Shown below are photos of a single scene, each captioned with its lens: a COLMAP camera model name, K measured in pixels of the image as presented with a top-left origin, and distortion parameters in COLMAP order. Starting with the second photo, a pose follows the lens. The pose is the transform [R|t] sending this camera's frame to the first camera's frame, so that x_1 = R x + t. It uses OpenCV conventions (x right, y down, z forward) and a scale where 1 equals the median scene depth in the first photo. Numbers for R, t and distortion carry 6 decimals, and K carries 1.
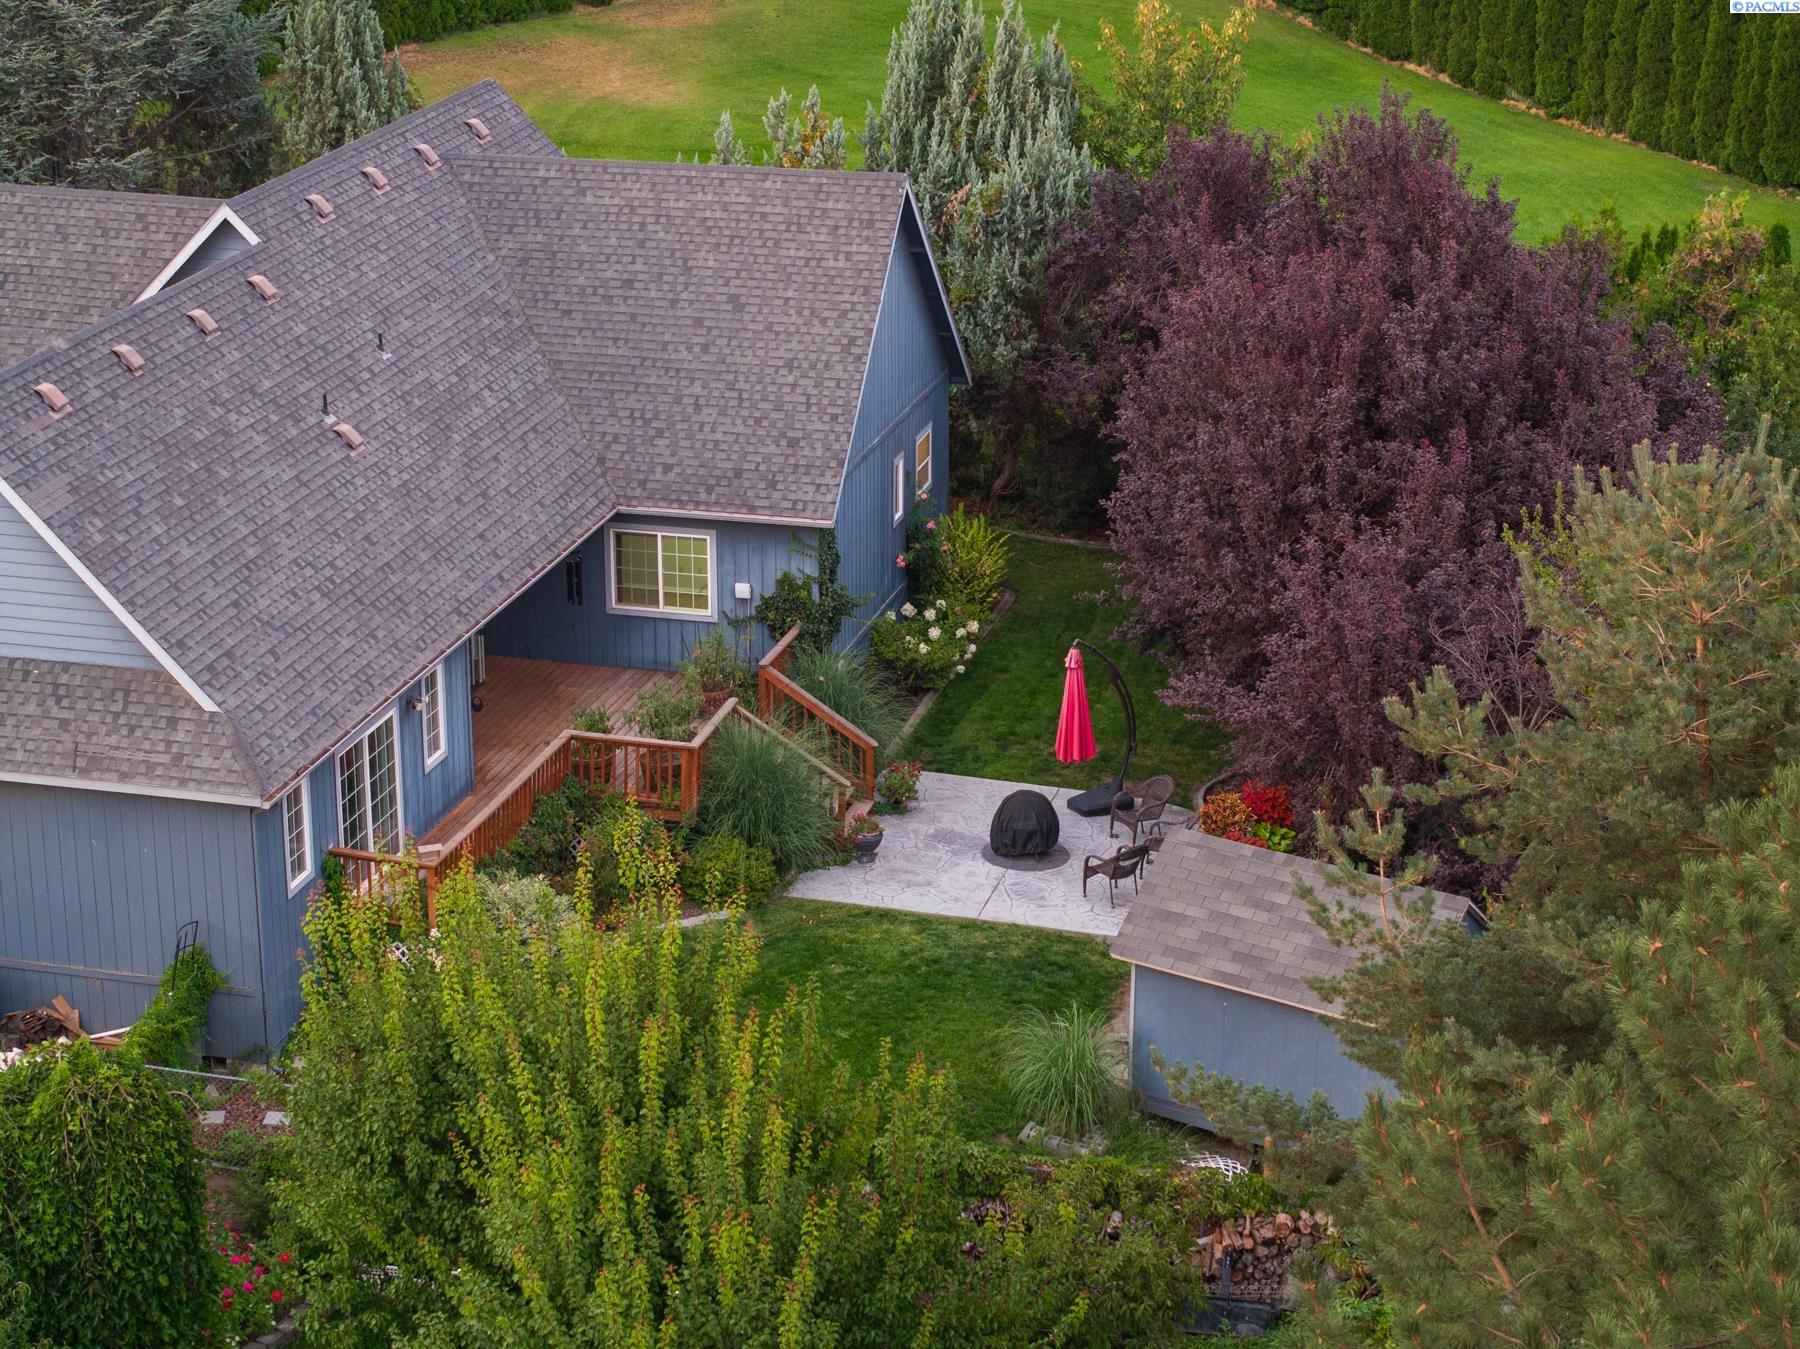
lens RADIAL K [[3610.9, 0, 891.2], [0, 3610.9, 667.5], [0, 0, 1]] dist [-0.039582, 0.000000]
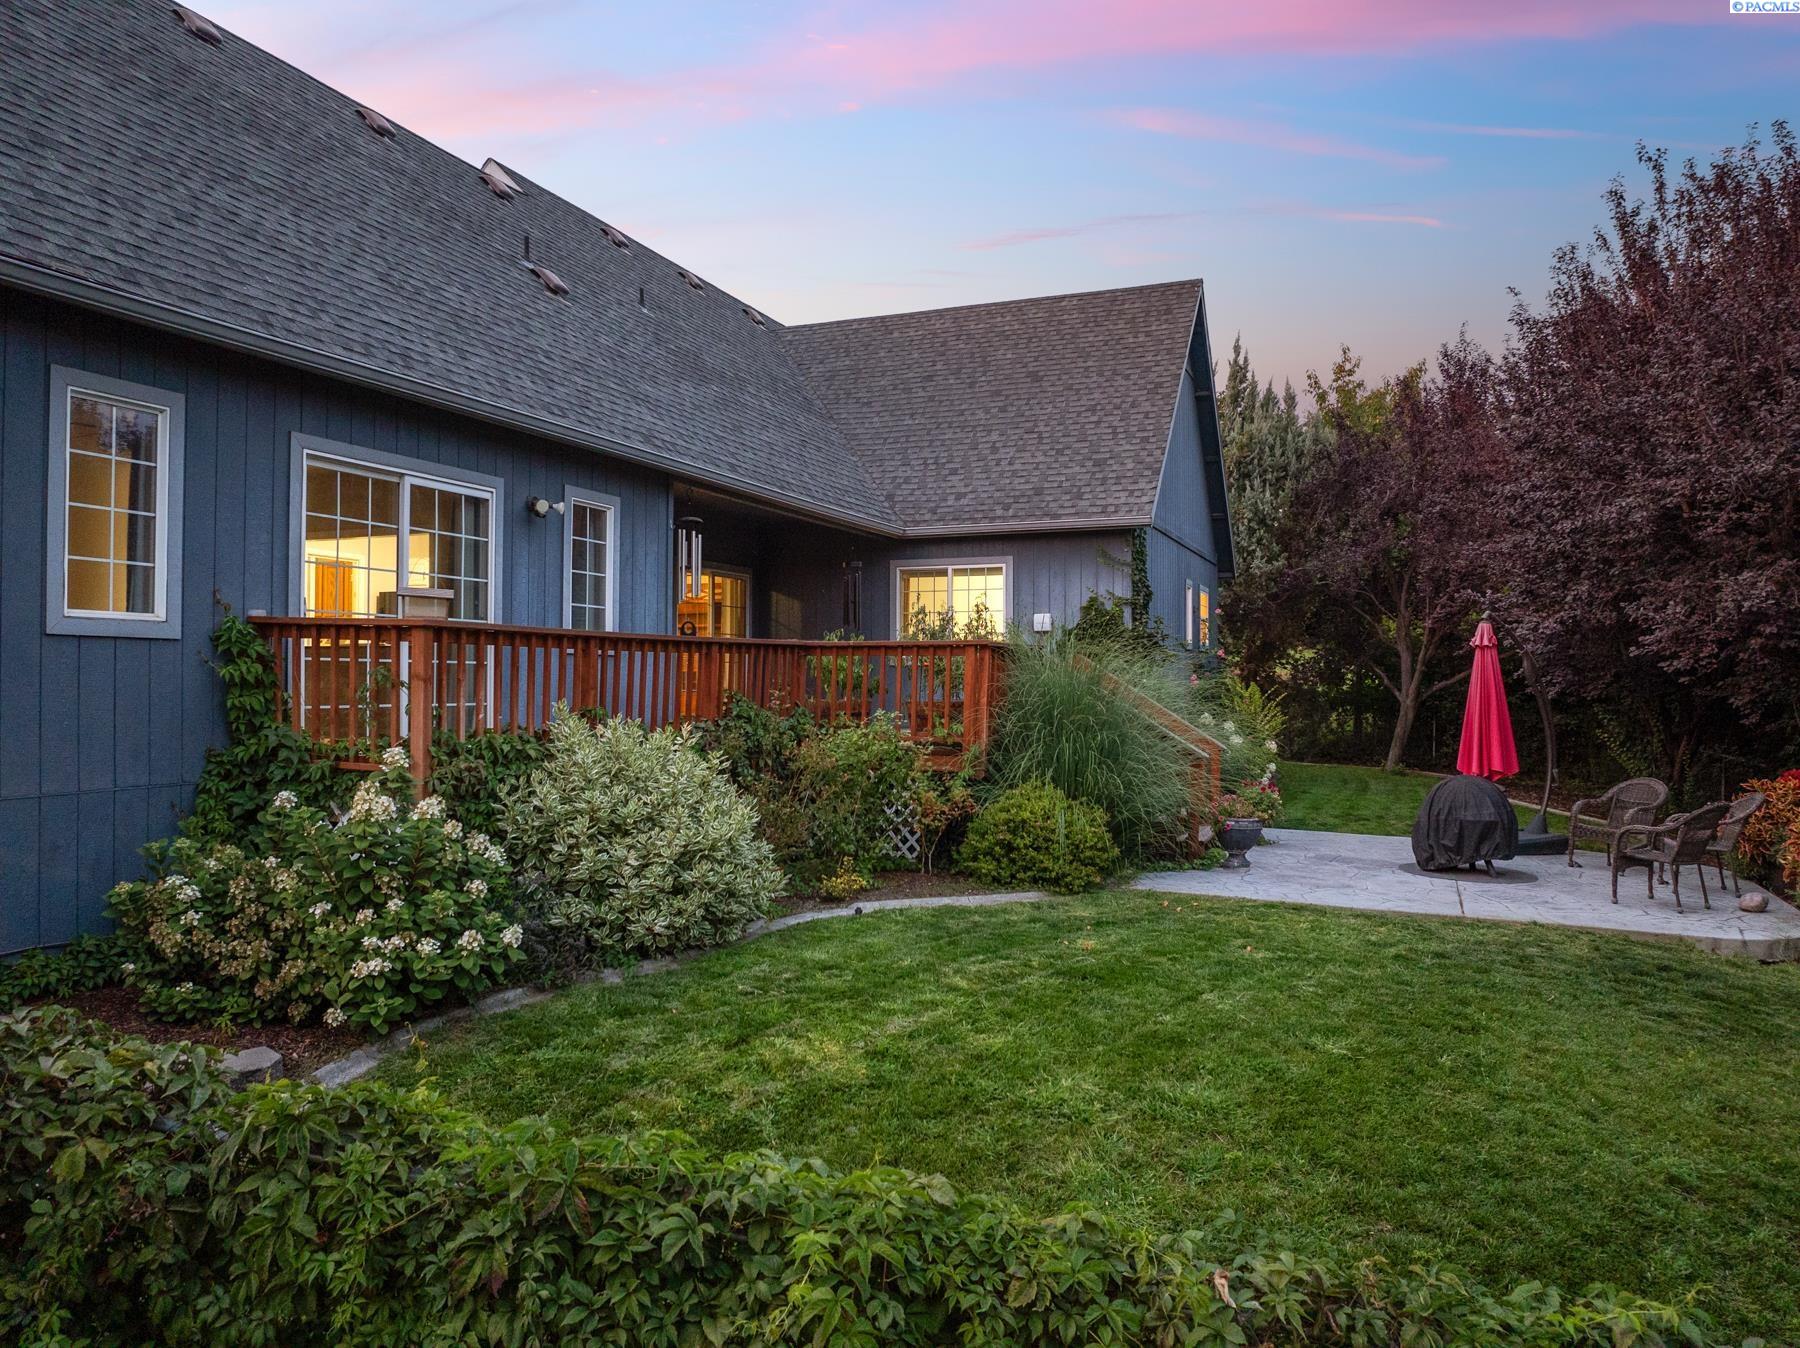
lens RADIAL K [[1259.5, 0, 905.5], [0, 1259.5, 668.9], [0, 0, 1]] dist [-0.034435, -0.007170]
pose [[0.992959, 0.000632, -0.118459, -0.040457], [-0.040627, 0.941153, -0.335530, 0.099824], [0.111276, 0.337980, 0.934552, 0.760685]]
